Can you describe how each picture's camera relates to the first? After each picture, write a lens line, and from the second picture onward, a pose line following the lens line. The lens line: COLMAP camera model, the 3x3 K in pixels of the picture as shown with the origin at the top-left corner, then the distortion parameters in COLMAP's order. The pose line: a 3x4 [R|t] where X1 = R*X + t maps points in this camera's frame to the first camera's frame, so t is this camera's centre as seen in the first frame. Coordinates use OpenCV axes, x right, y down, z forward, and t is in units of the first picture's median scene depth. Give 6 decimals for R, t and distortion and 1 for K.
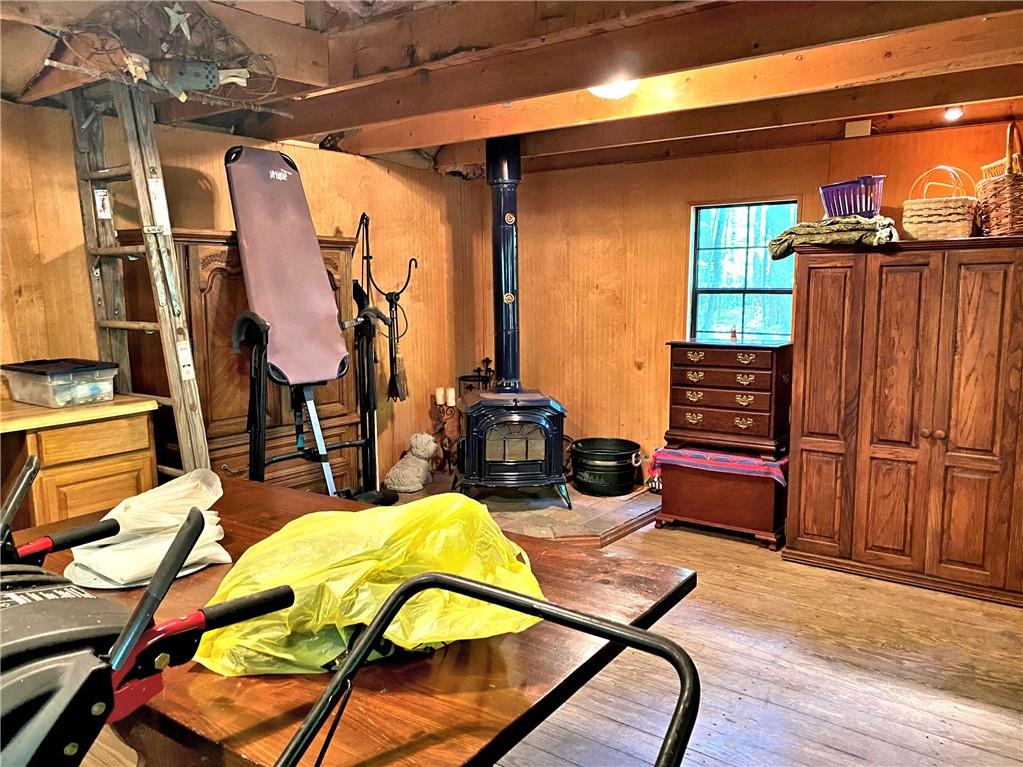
lens RADIAL K [[777.0, 0, 510.5], [0, 777.0, 384.9], [0, 0, 1]] dist [0.003644, 0.001438]
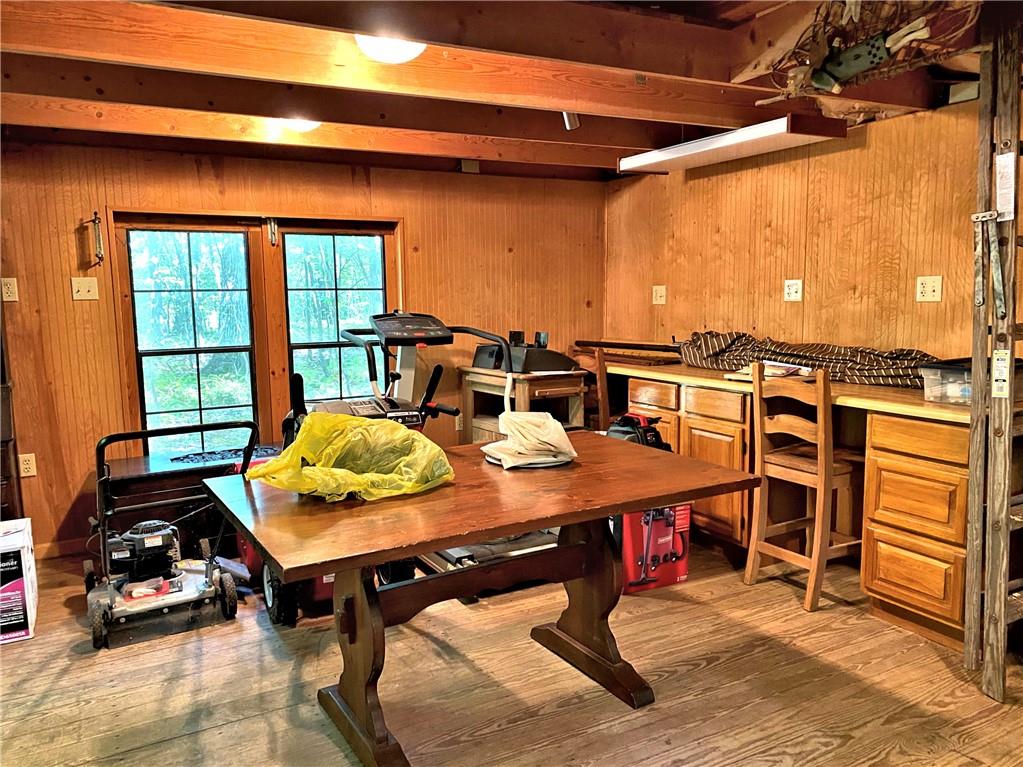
lens RADIAL K [[777.0, 0, 511.0], [0, 777.0, 381.8], [0, 0, 1]] dist [0.003644, 0.001438]
pose [[-0.429328, 0.125672, -0.894362, 0.536412], [-0.104003, 0.976804, 0.187182, -0.123661], [0.897140, 0.173379, -0.406299, 0.880920]]
